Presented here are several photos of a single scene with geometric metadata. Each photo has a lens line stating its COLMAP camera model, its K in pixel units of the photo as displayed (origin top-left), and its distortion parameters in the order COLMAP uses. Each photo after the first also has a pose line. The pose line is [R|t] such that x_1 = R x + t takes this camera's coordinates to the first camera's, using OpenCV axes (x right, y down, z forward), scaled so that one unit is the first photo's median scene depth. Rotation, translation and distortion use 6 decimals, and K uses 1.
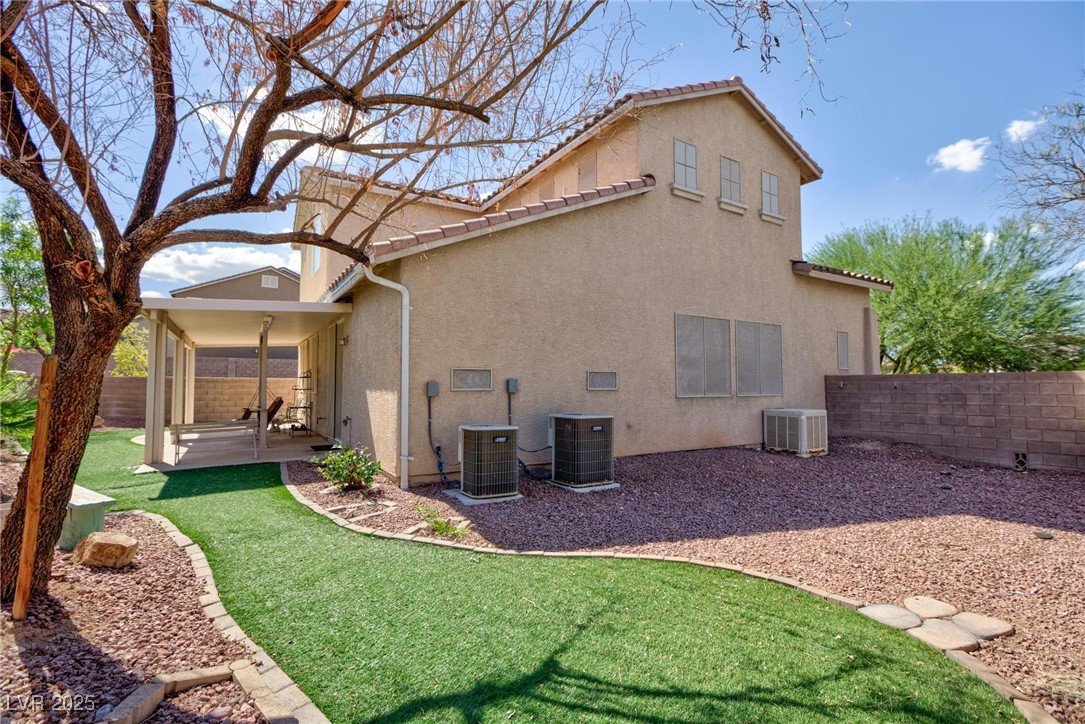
lens RADIAL K [[504.0, 0, 538.9], [0, 504.0, 362.7], [0, 0, 1]] dist [-0.040036, 0.023876]
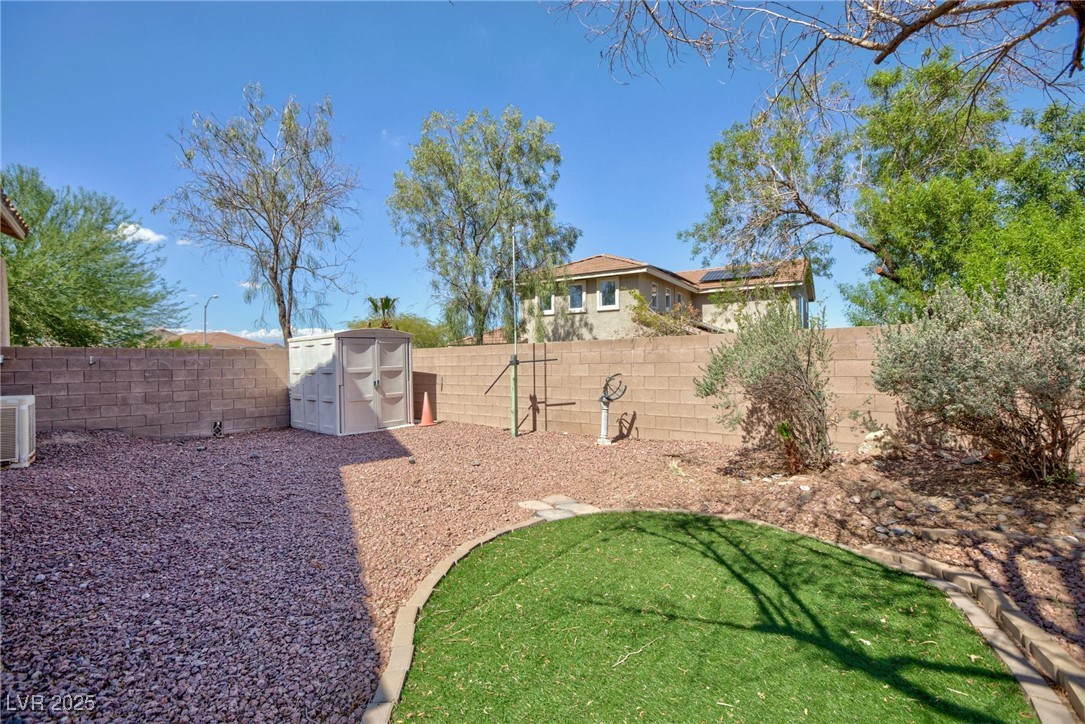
lens RADIAL K [[504.0, 0, 538.9], [0, 504.0, 362.7], [0, 0, 1]] dist [-0.040036, 0.023876]
pose [[-0.166263, 0.005490, 0.986066, -0.230443], [-0.037223, 0.999237, -0.011840, 0.032608], [-0.985379, -0.038673, -0.165931, 0.434357]]
